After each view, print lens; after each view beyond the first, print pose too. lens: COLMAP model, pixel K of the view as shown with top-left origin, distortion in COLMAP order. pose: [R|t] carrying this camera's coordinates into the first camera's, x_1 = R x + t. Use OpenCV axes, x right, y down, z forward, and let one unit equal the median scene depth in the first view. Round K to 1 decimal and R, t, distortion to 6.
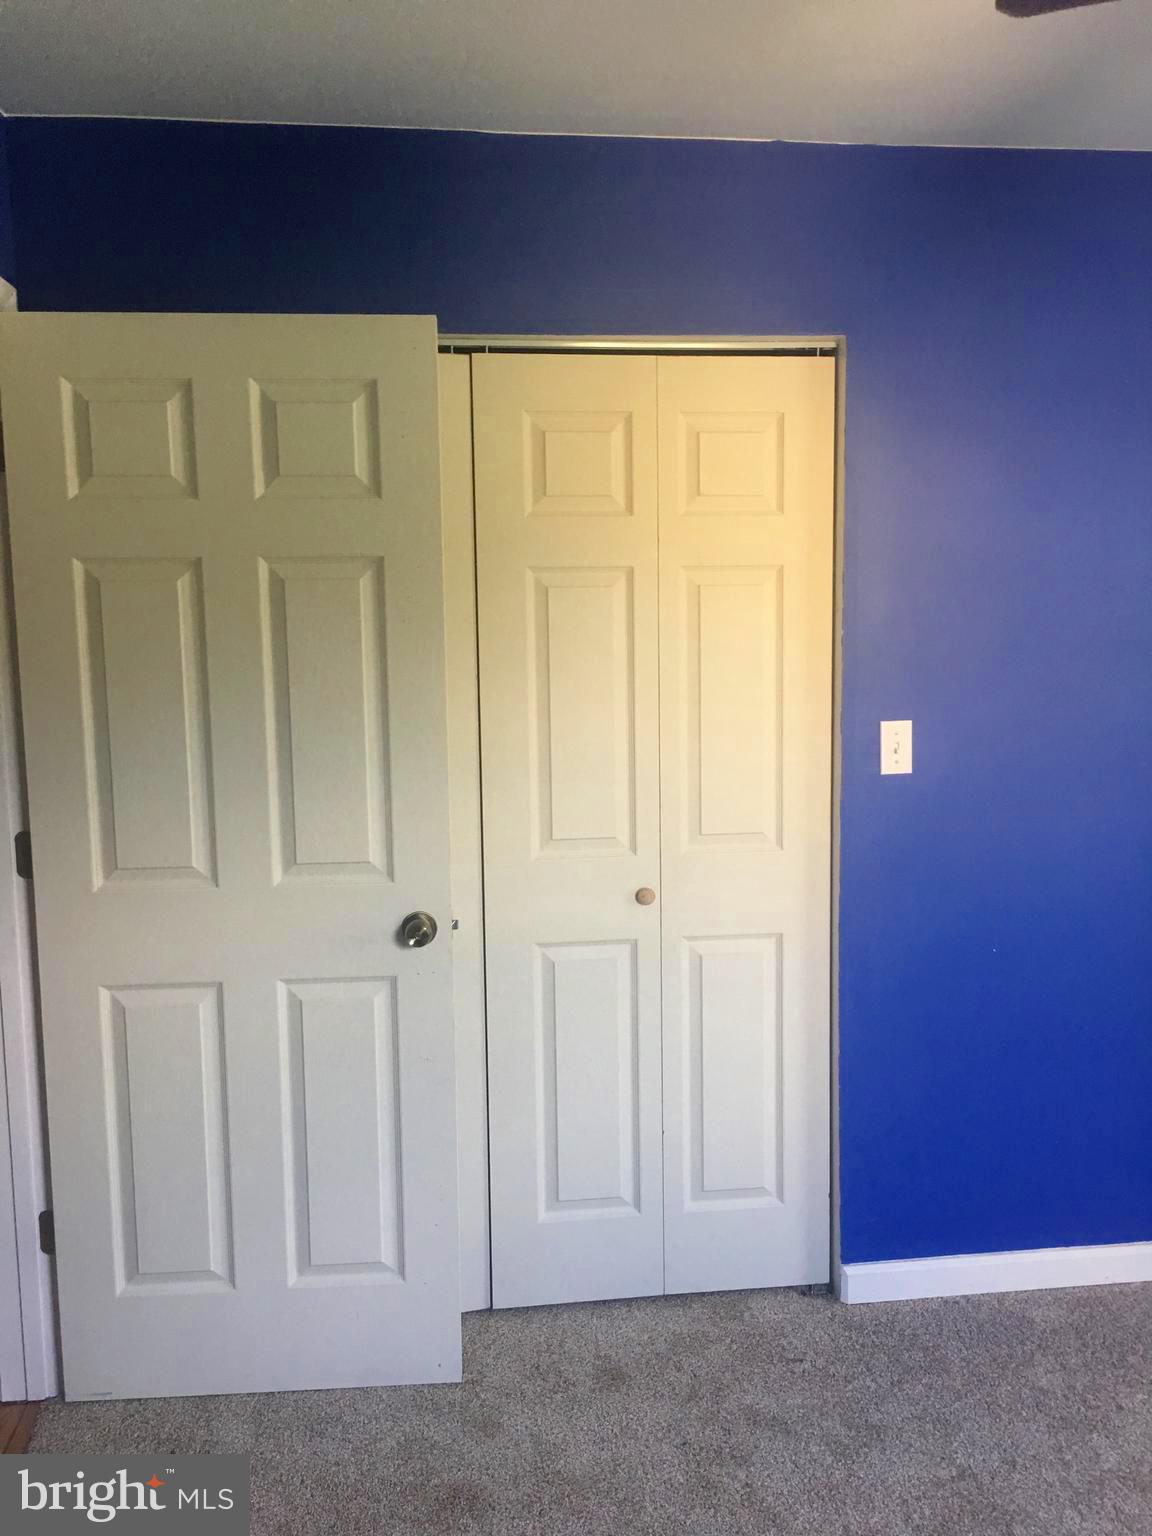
lens RADIAL K [[1320.2, 0, 580.2], [0, 1320.2, 773.0], [0, 0, 1]] dist [0.061624, -0.056881]
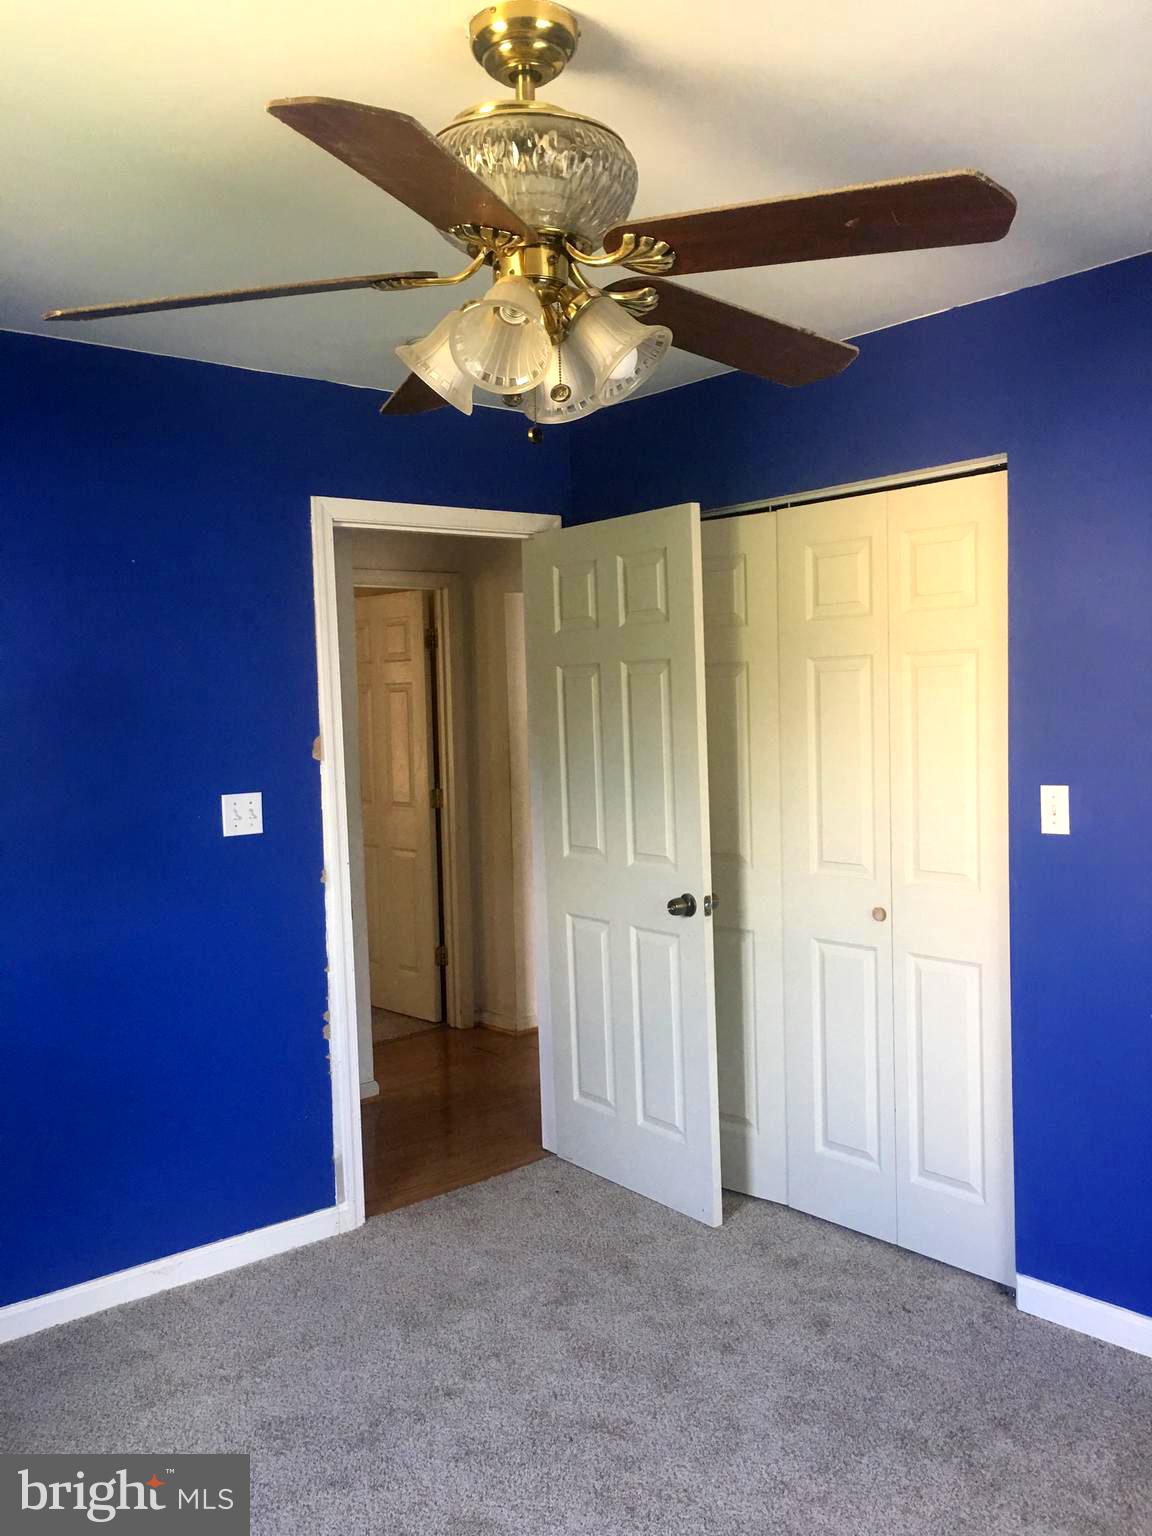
lens RADIAL K [[1320.2, 0, 576.7], [0, 1320.2, 768.6], [0, 0, 1]] dist [0.061624, -0.056881]
pose [[0.543141, 0.041229, -0.838629, 0.973956], [-0.070215, 0.997525, 0.003565, -0.030367], [0.836700, 0.056948, 0.544692, 0.066160]]
